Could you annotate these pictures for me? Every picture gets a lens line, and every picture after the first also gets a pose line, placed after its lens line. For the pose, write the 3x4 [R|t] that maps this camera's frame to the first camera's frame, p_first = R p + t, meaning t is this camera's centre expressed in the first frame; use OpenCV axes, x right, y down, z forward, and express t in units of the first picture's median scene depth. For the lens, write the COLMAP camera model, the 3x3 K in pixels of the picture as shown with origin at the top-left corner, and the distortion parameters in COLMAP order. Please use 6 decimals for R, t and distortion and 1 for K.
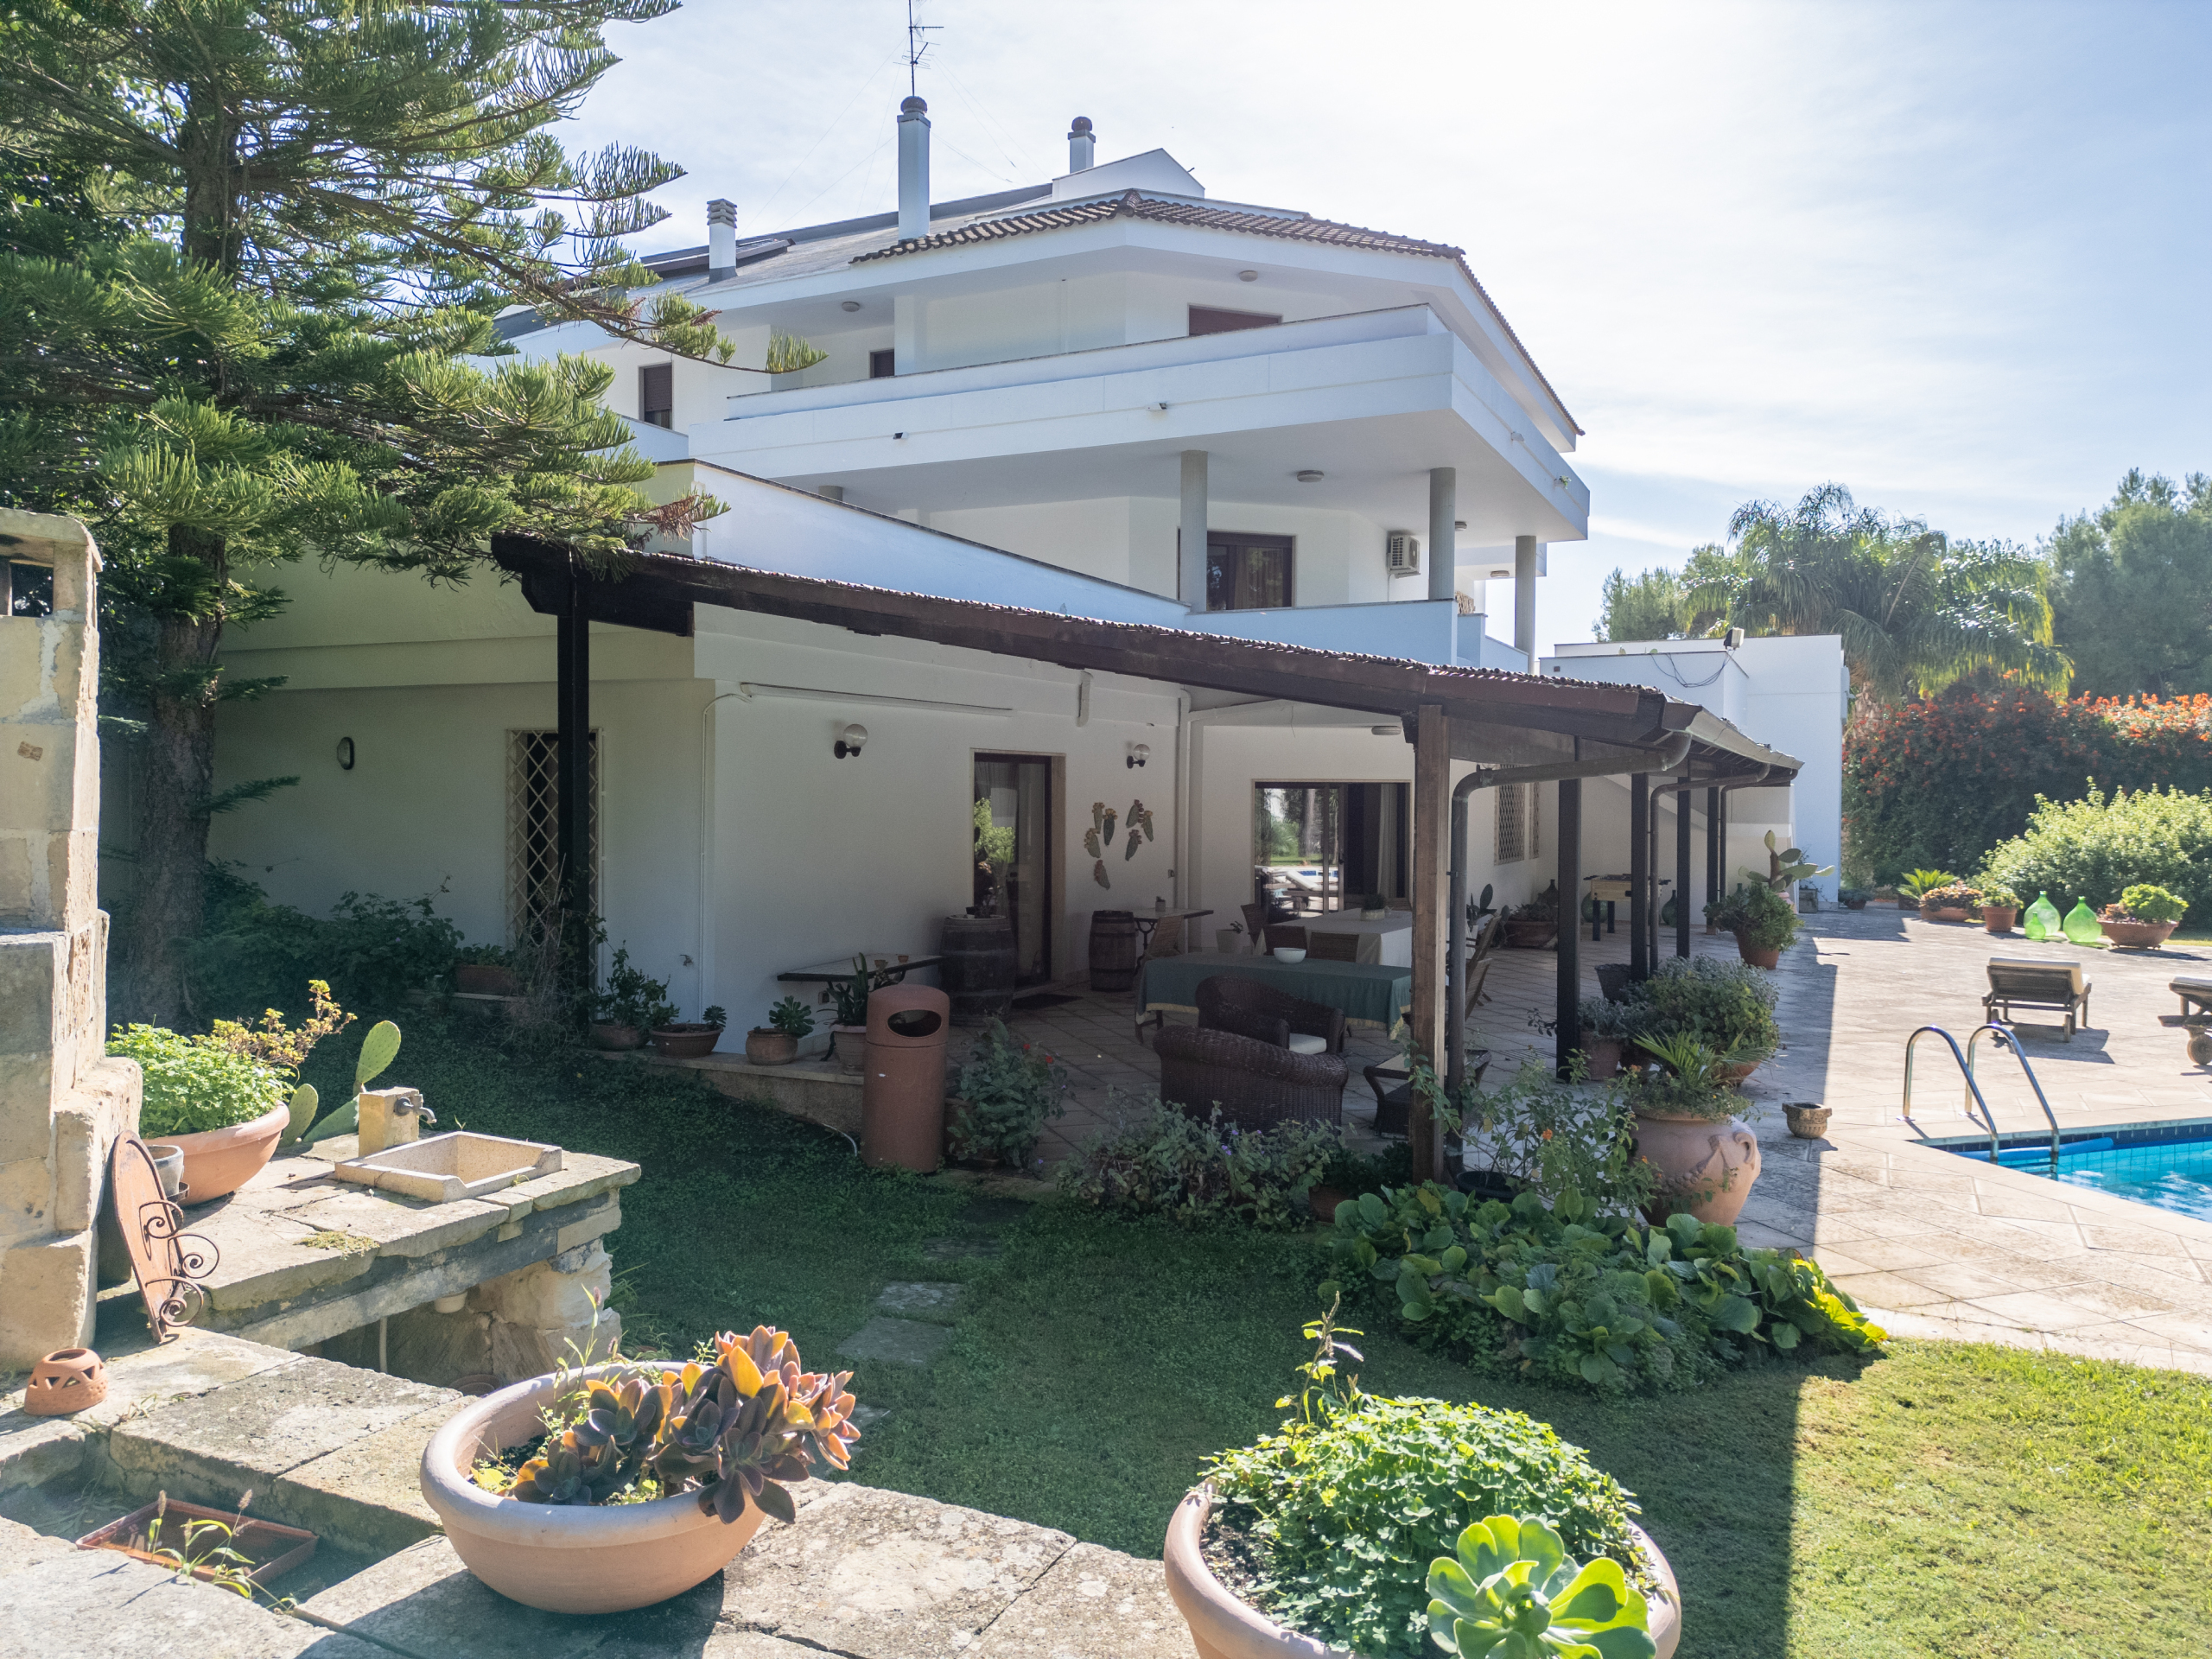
lens RADIAL K [[1545.8, 0, 1106.7], [0, 1545.8, 819.4], [0, 0, 1]] dist [0.092818, -0.099429]
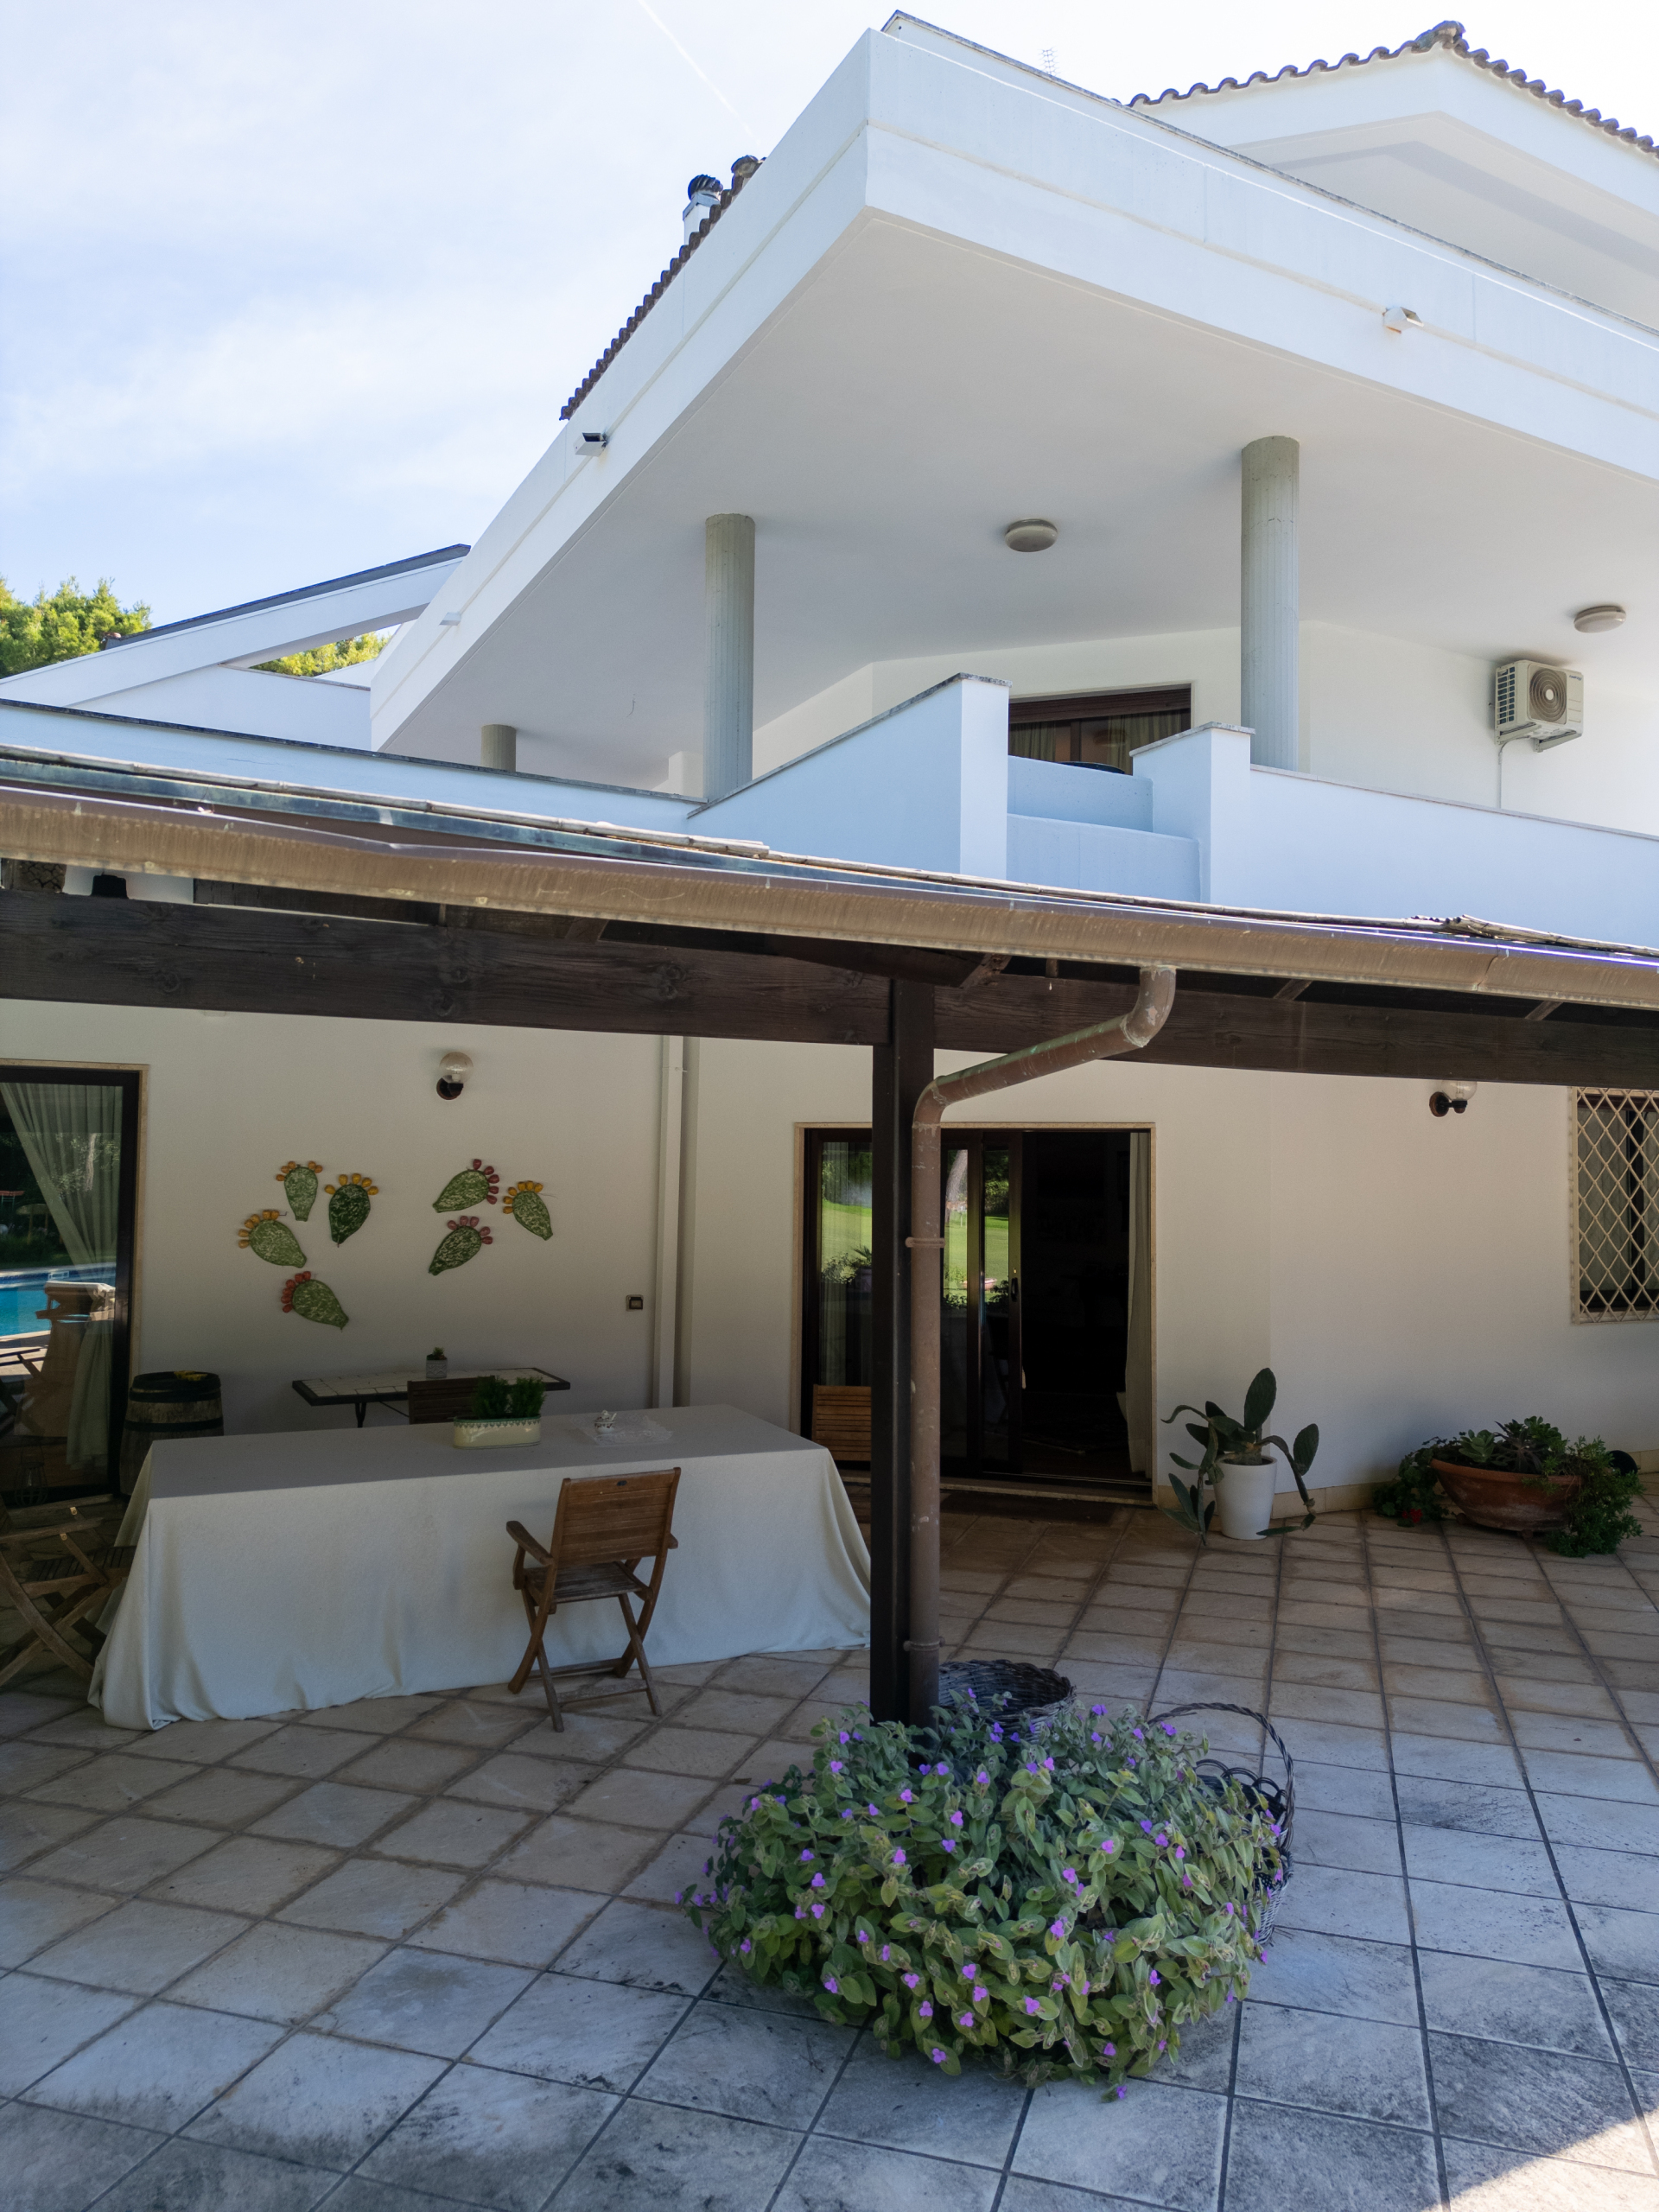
lens RADIAL K [[1545.8, 0, 829.5], [0, 1545.8, 1106.0], [0, 0, 1]] dist [0.092818, -0.099429]
pose [[0.808244, -0.023872, -0.588363, 0.435468], [-0.020247, 0.997460, -0.068284, 0.002936], [0.588499, 0.067103, 0.805708, 0.650827]]
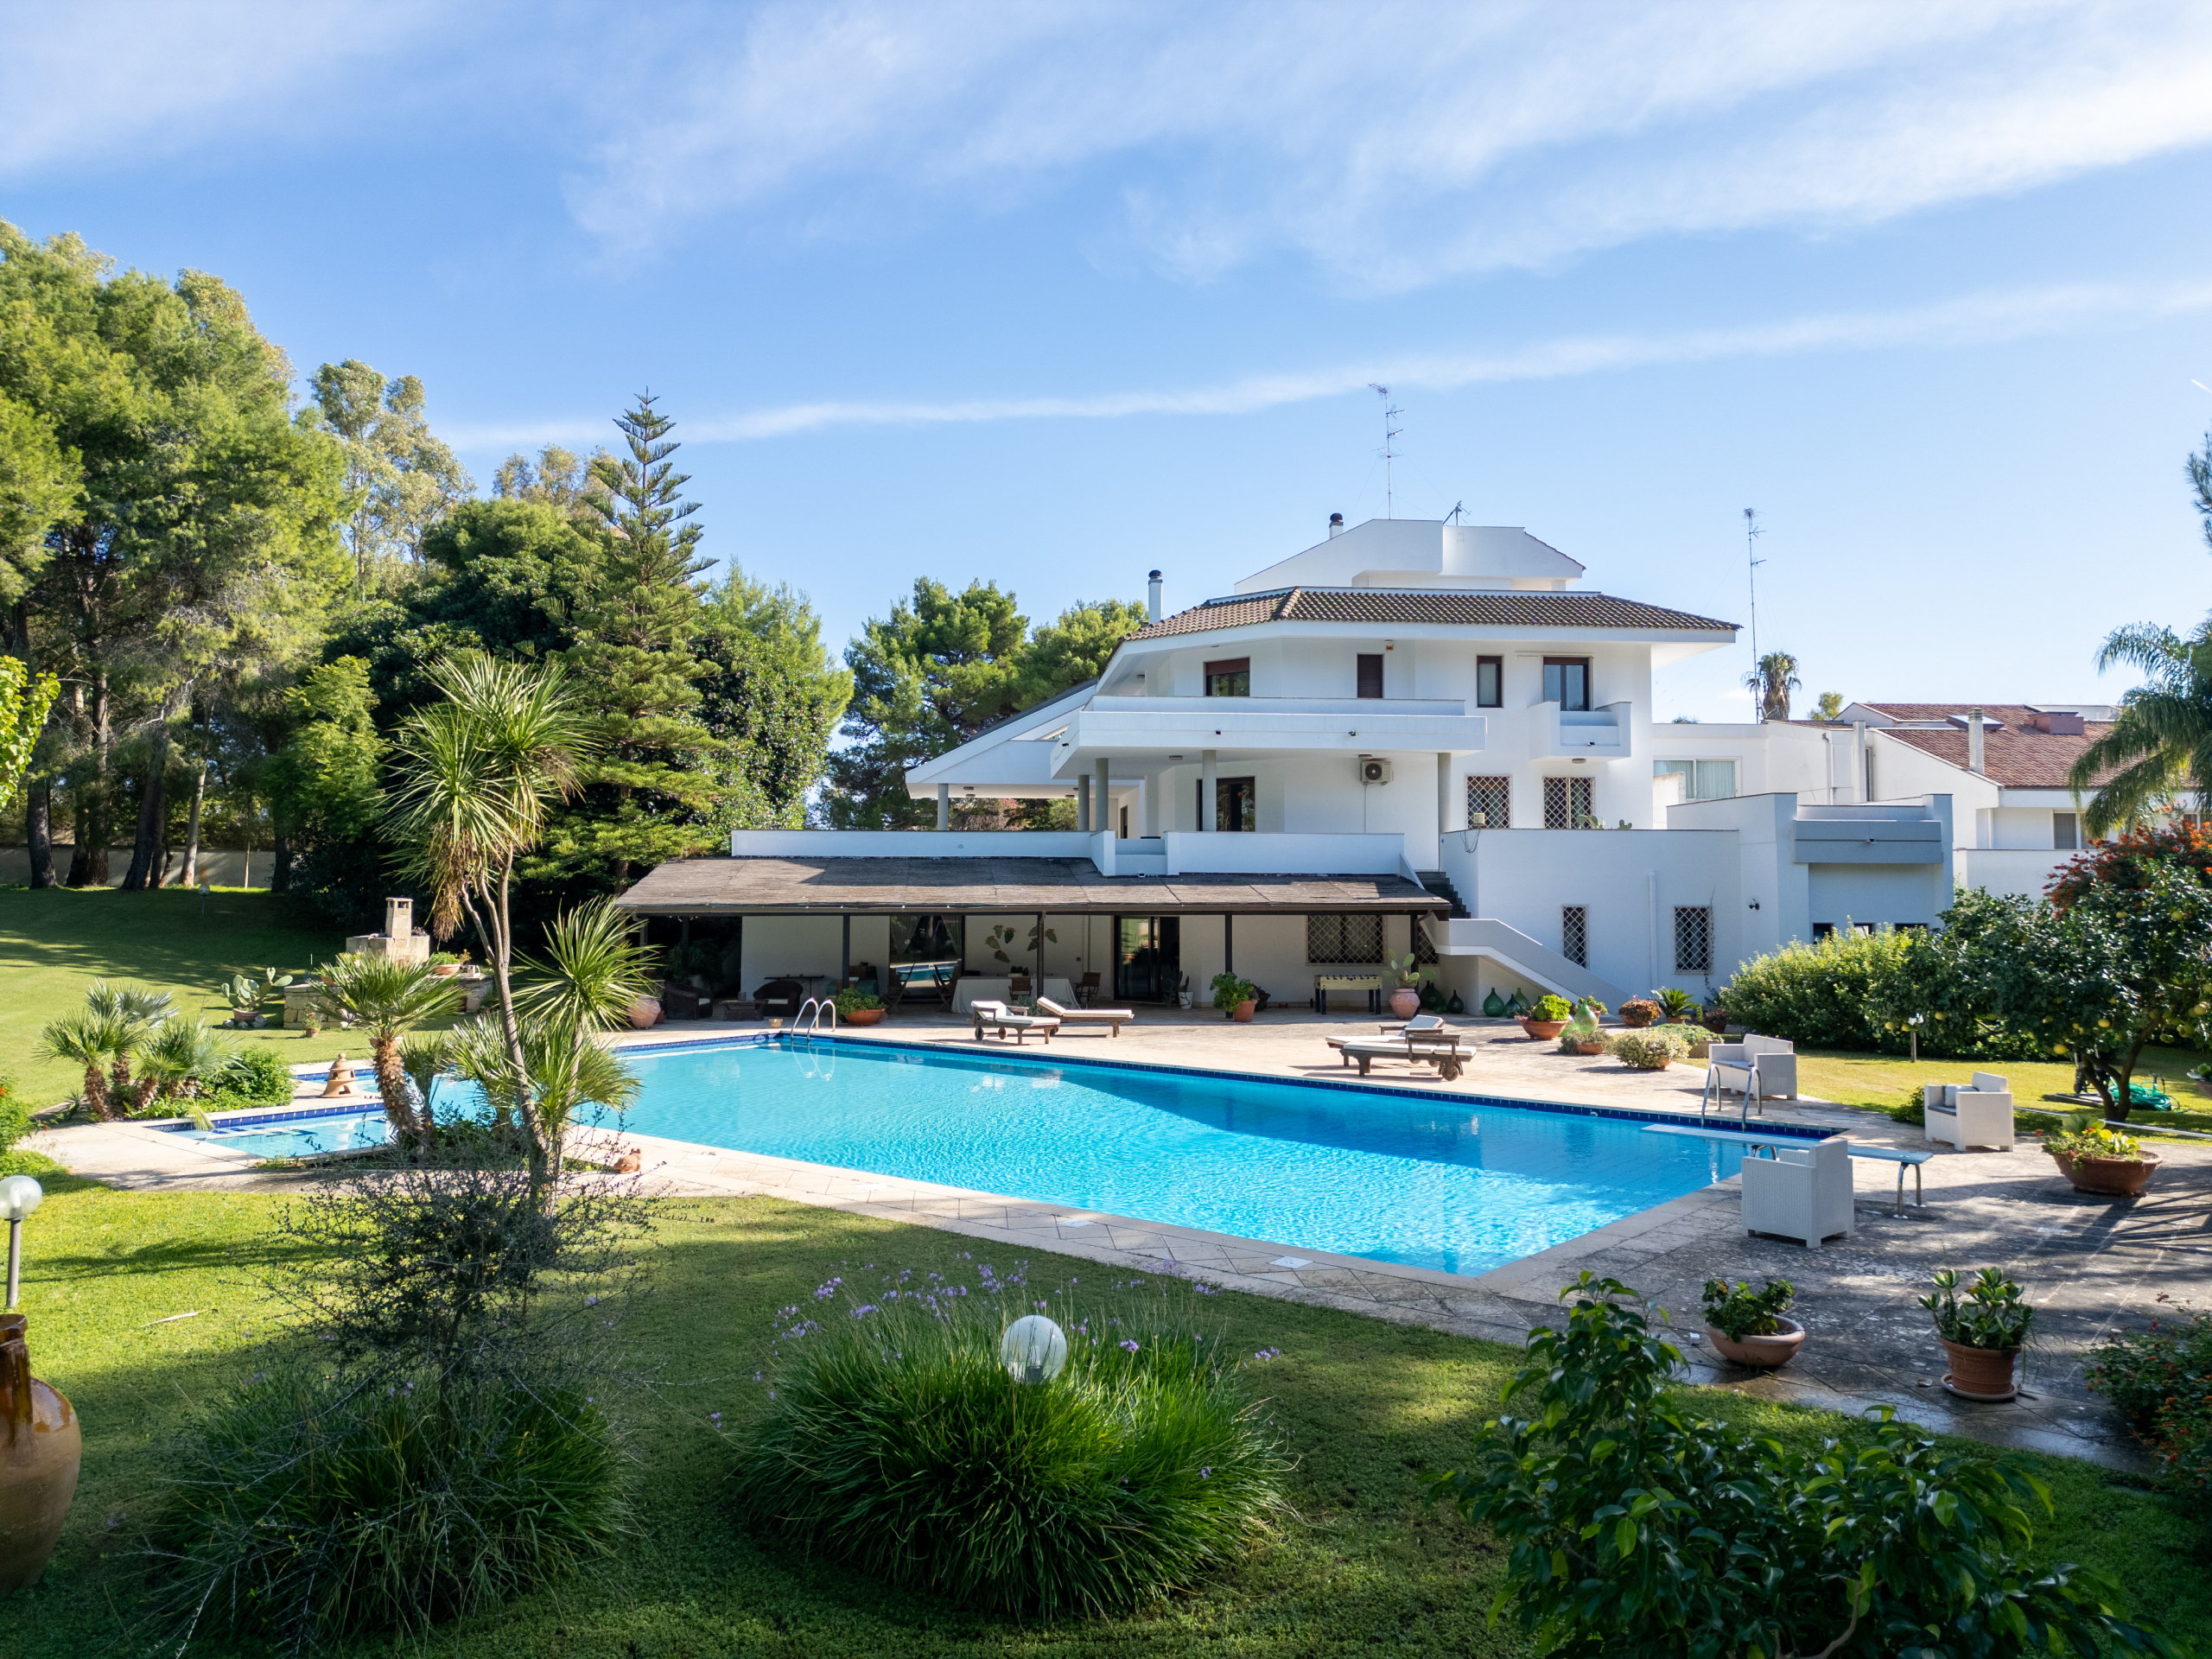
lens RADIAL K [[1543.8, 0, 1112.7], [0, 1543.8, 831.5], [0, 0, 1]] dist [0.093665, -0.101928]
pose [[0.527585, -0.036042, -0.848737, 1.990424], [-0.018393, 0.998381, -0.053831, -0.028162], [0.849303, 0.044011, 0.526068, -0.082701]]
